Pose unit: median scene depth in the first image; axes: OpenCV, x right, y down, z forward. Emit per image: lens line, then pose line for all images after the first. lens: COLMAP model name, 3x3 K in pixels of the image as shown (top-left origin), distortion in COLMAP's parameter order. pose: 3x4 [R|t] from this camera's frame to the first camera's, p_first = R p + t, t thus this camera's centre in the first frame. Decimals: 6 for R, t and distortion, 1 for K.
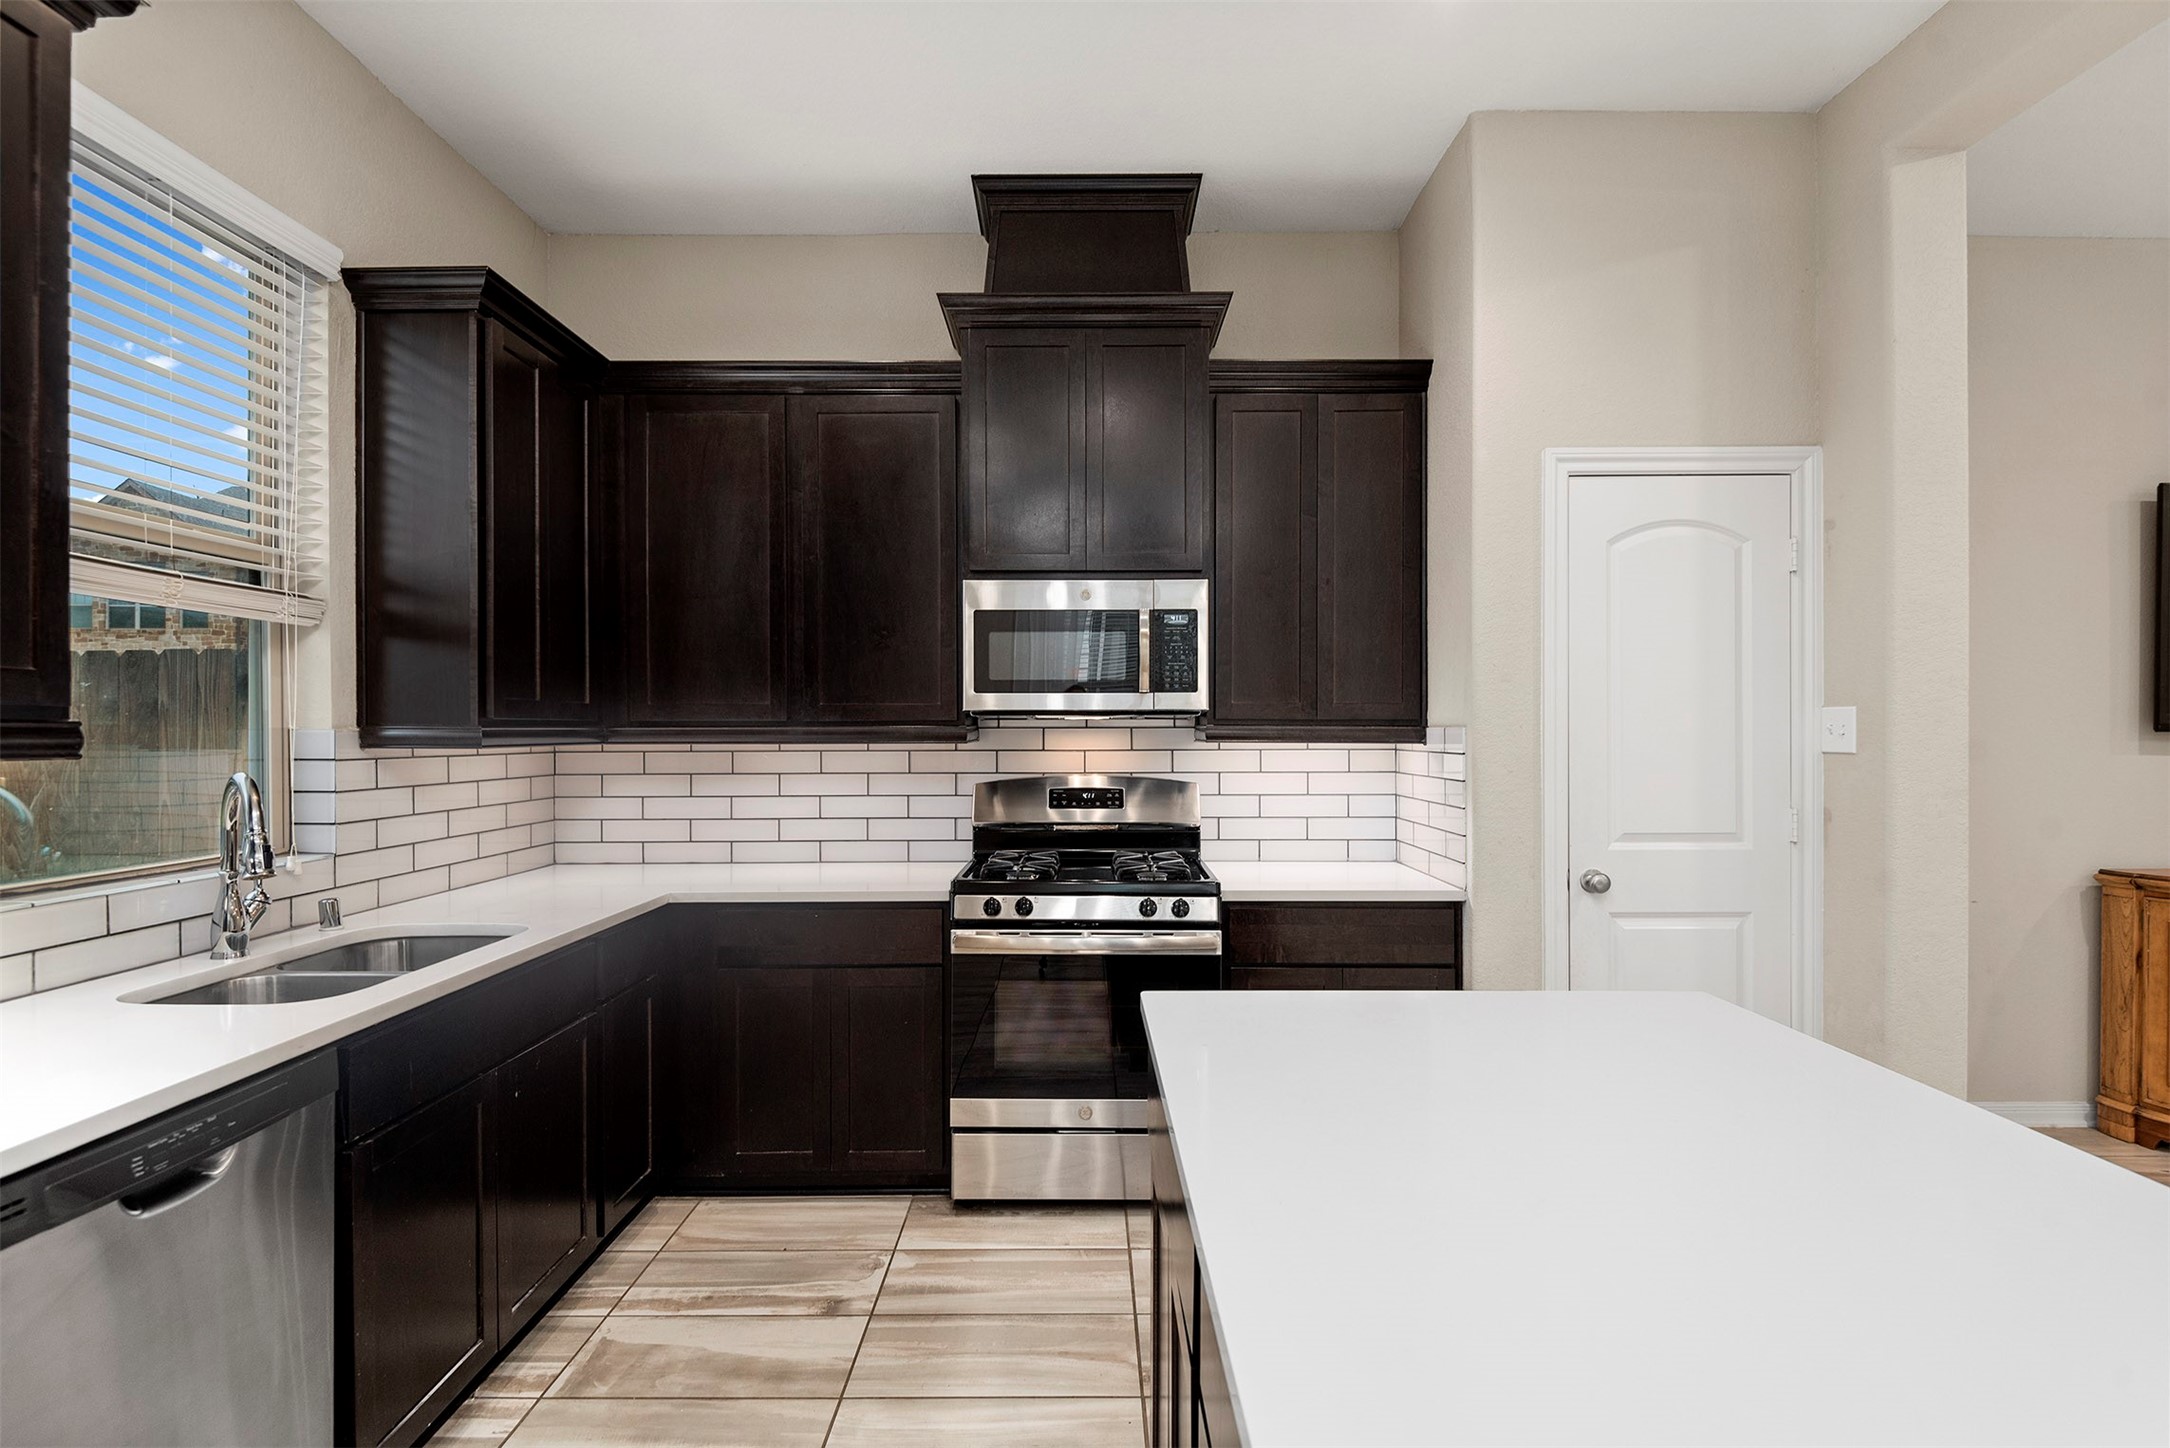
lens RADIAL K [[1068.6, 0, 1080.5], [0, 1068.6, 730.8], [0, 0, 1]] dist [0.009958, -0.000779]
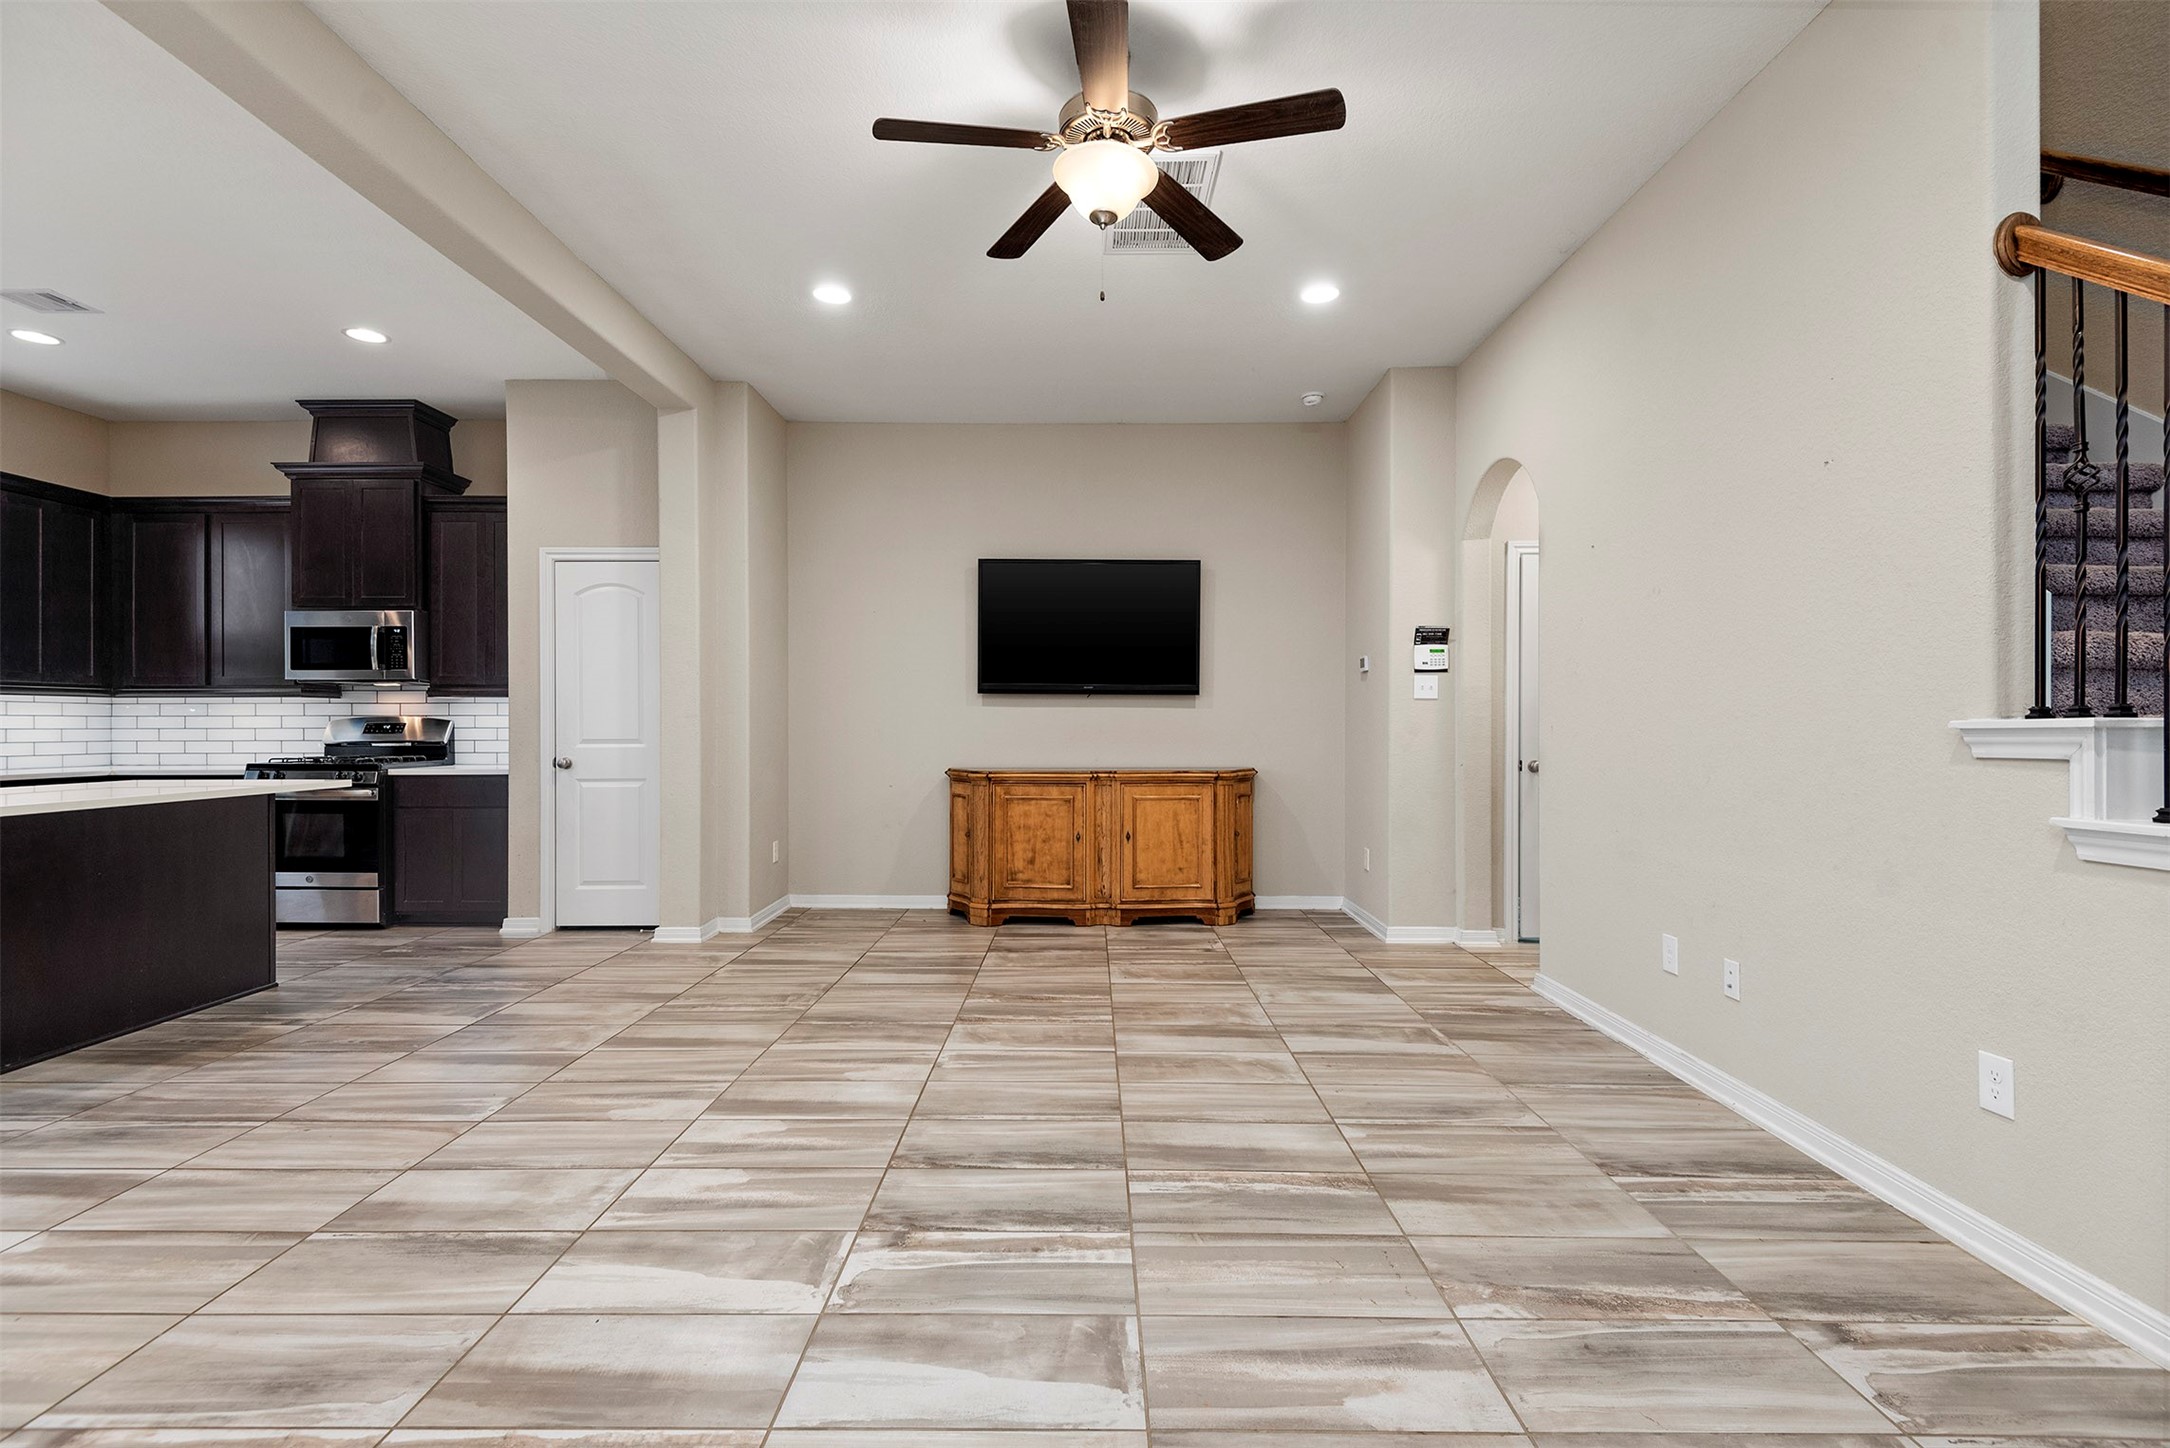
lens RADIAL K [[980.5, 0, 1079.4], [0, 980.5, 721.6], [0, 0, 1]] dist [0.022039, -0.012807]
pose [[0.999973, 0.001245, -0.007237, 1.454349], [-0.001287, 0.999982, -0.005836, 0.072041], [0.007229, 0.005845, 0.999957, -0.837629]]
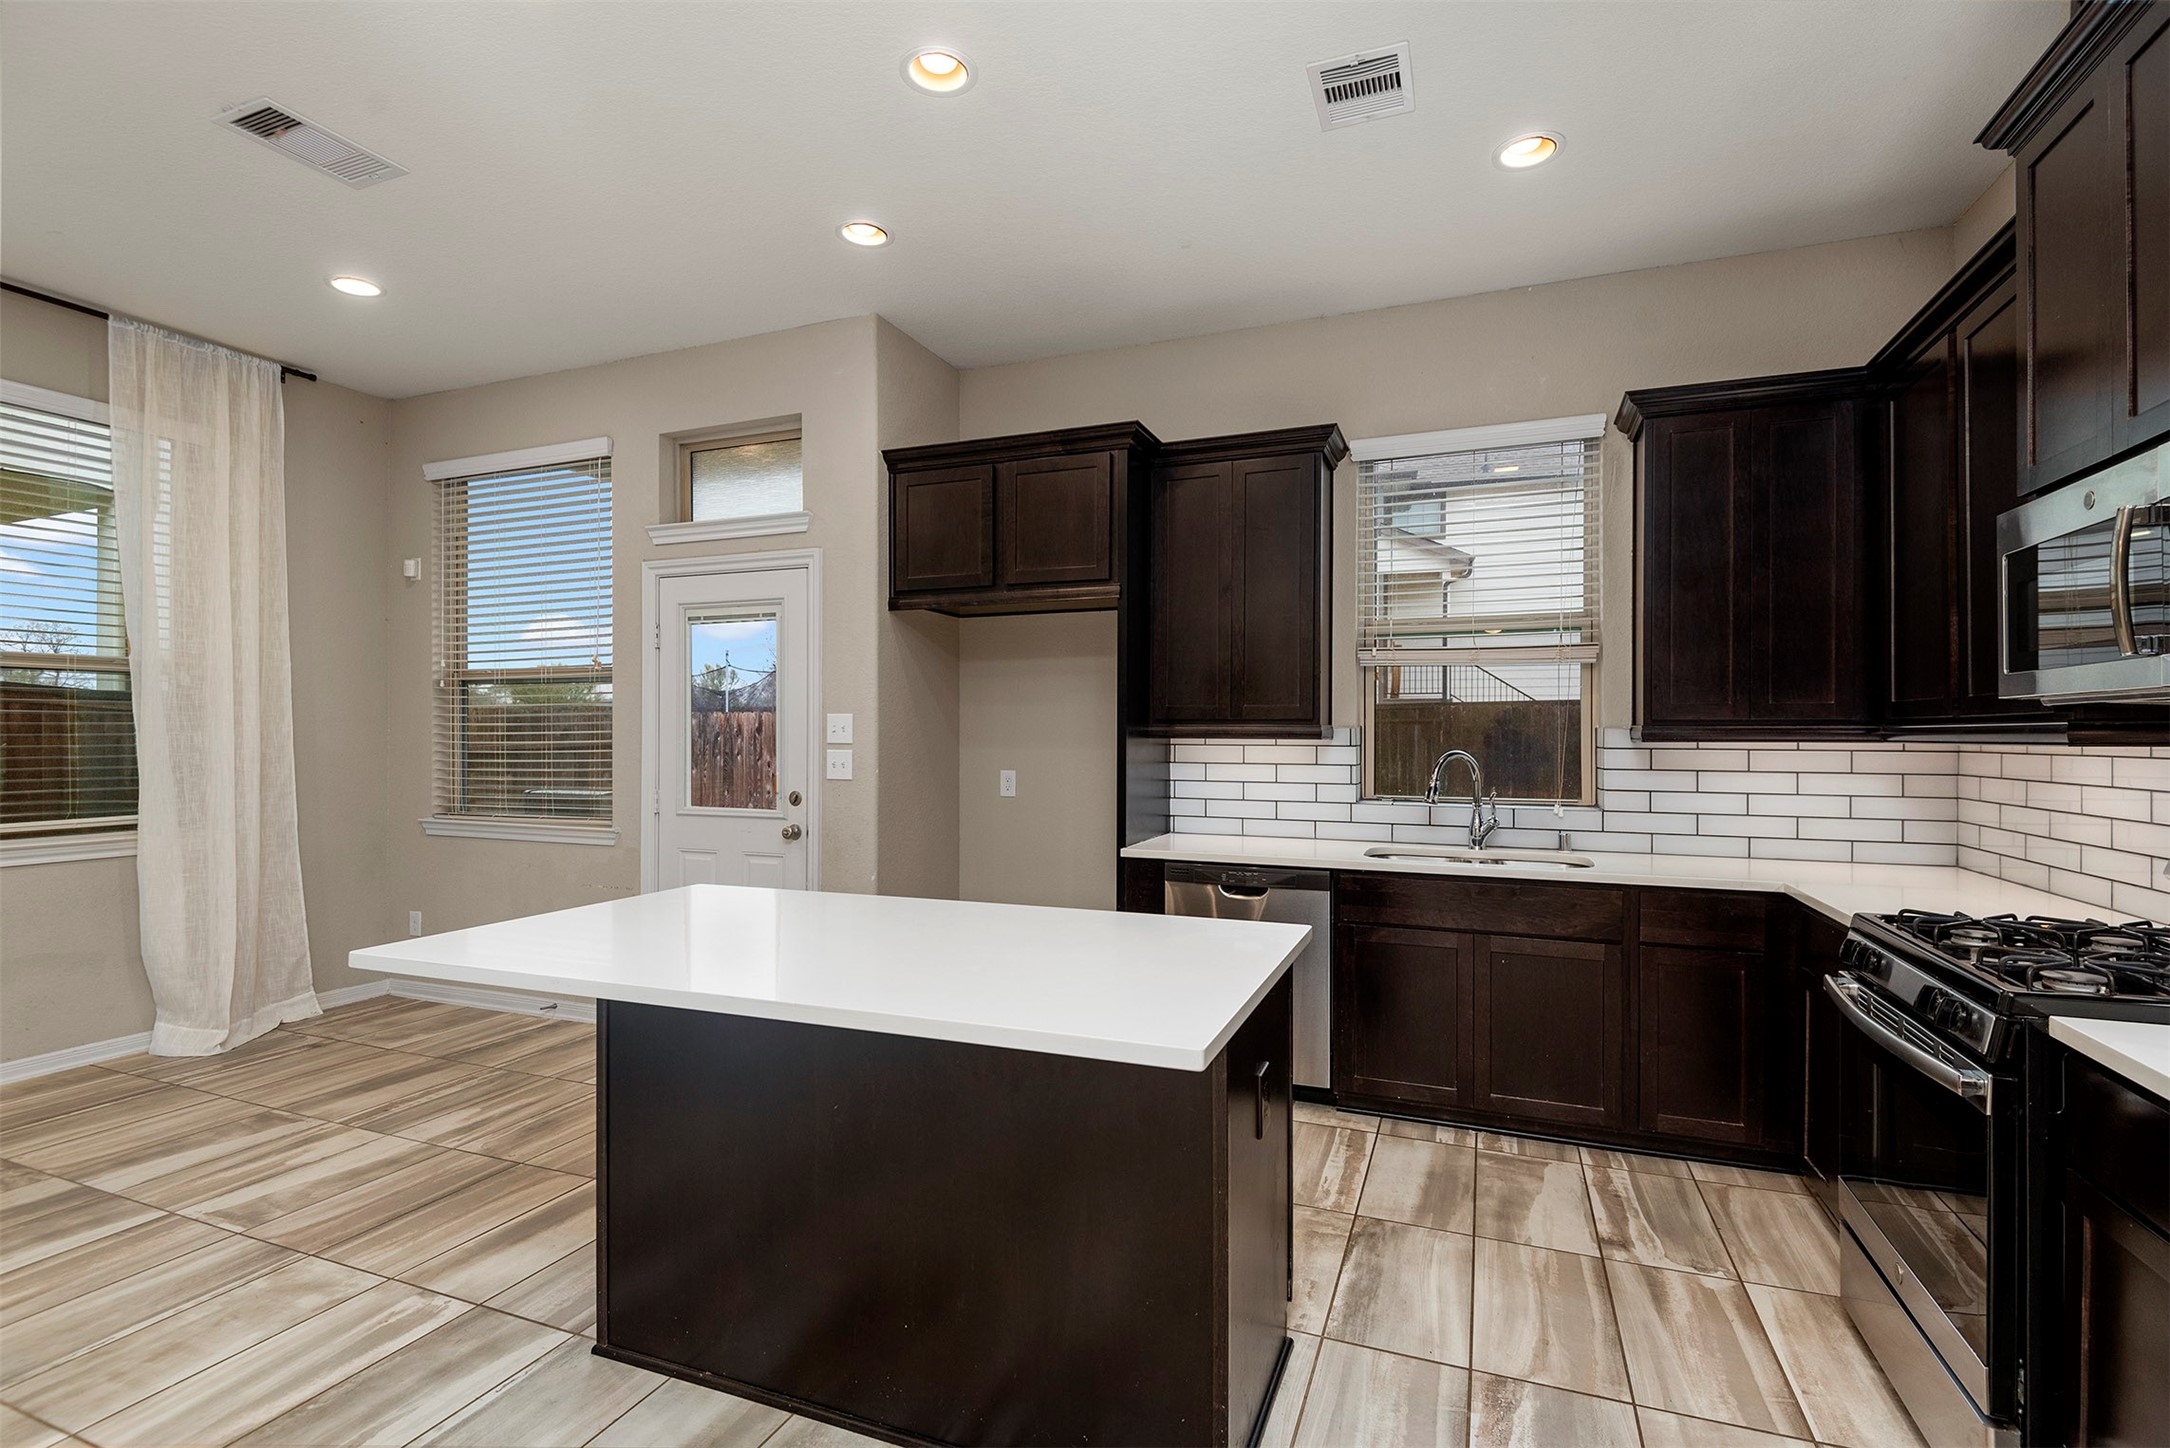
lens RADIAL K [[1016.8, 0, 1080.6], [0, 1016.8, 729.6], [0, 0, 1]] dist [-0.003538, -0.002869]
pose [[-0.372481, -0.002194, -0.928037, 0.817529], [-0.003548, 0.999993, -0.000940, 0.004522], [0.928033, 0.002943, -0.372486, 0.748483]]
